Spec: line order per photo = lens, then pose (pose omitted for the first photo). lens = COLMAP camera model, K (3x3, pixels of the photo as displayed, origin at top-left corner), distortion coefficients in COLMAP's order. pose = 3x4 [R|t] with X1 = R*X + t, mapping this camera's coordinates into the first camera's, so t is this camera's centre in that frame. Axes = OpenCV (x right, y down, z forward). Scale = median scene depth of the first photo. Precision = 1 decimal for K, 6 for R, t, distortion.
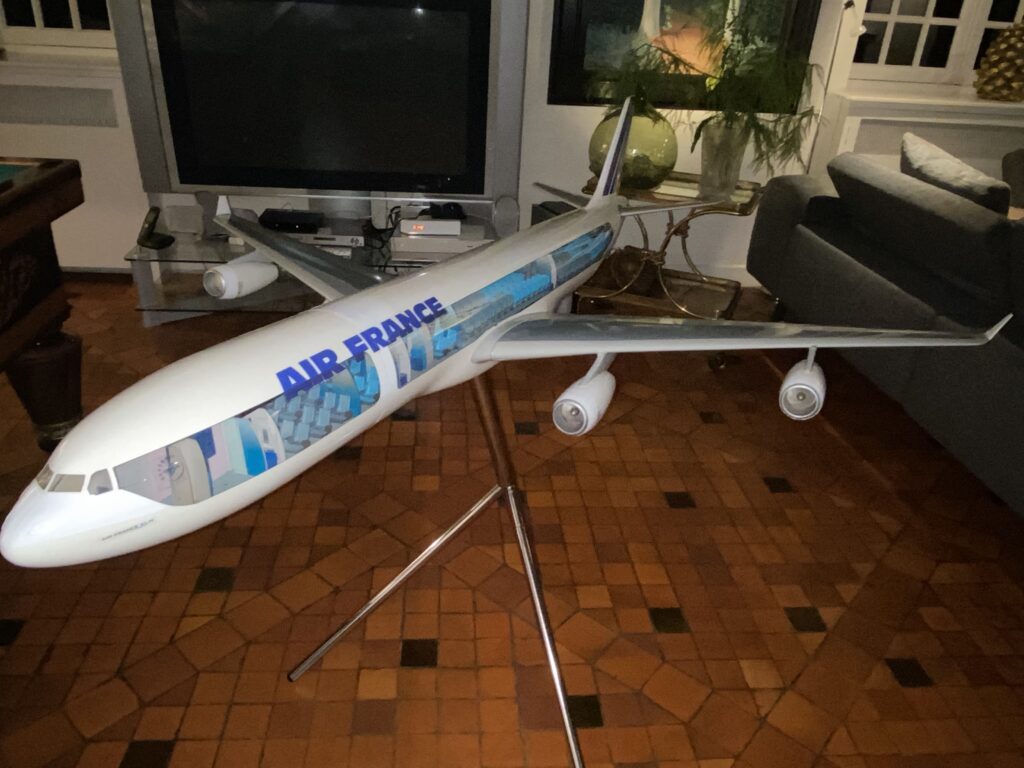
lens RADIAL K [[829.6, 0, 512.0], [0, 829.6, 384.0], [0, 0, 1]] dist [0.077584, -0.096780]
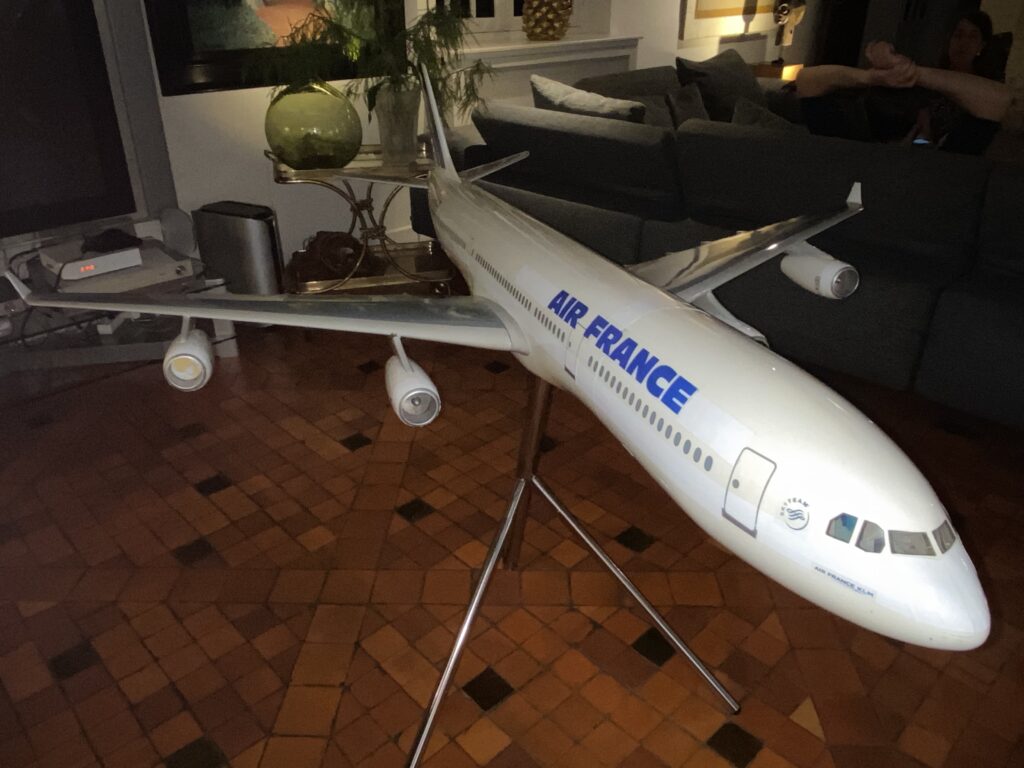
lens RADIAL K [[829.6, 0, 512.0], [0, 829.6, 384.0], [0, 0, 1]] dist [0.077584, -0.096780]
pose [[0.751723, -0.335136, 0.567975, -0.334105], [0.319055, 0.938565, 0.131529, -0.068394], [-0.577162, 0.082342, 0.812468, 0.145310]]
